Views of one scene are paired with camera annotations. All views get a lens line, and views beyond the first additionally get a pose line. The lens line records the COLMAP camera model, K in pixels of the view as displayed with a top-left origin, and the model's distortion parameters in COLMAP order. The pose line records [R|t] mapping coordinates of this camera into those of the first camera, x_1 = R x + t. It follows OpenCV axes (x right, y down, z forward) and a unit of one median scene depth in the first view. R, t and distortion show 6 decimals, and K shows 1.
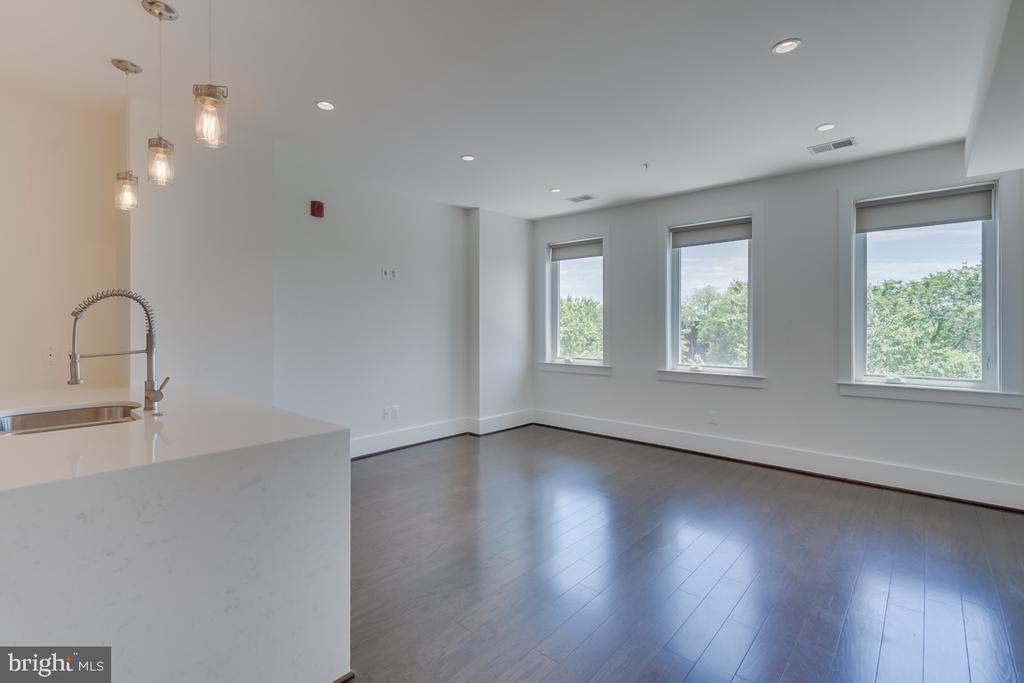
lens RADIAL K [[477.4, 0, 504.5], [0, 477.4, 328.9], [0, 0, 1]] dist [-0.005869, 0.004334]
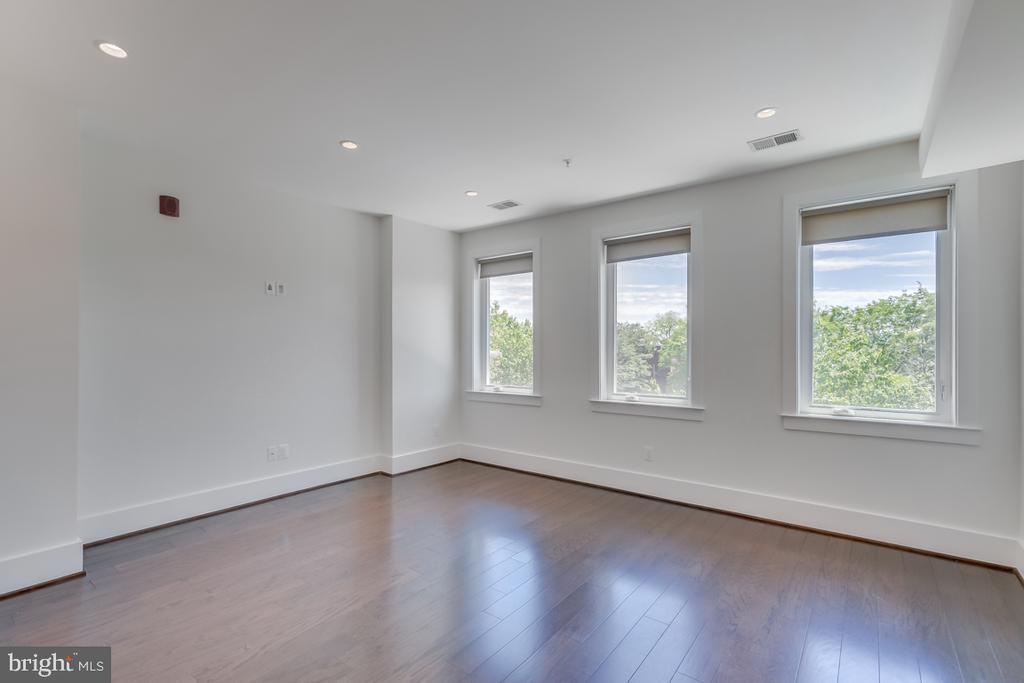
lens RADIAL K [[477.4, 0, 507.1], [0, 477.4, 354.8], [0, 0, 1]] dist [-0.005869, 0.004334]
pose [[0.997219, 0.000263, 0.074521, 0.106980], [-0.000493, 0.999995, 0.003070, -0.000924], [-0.074519, -0.003099, 0.997215, 0.133416]]
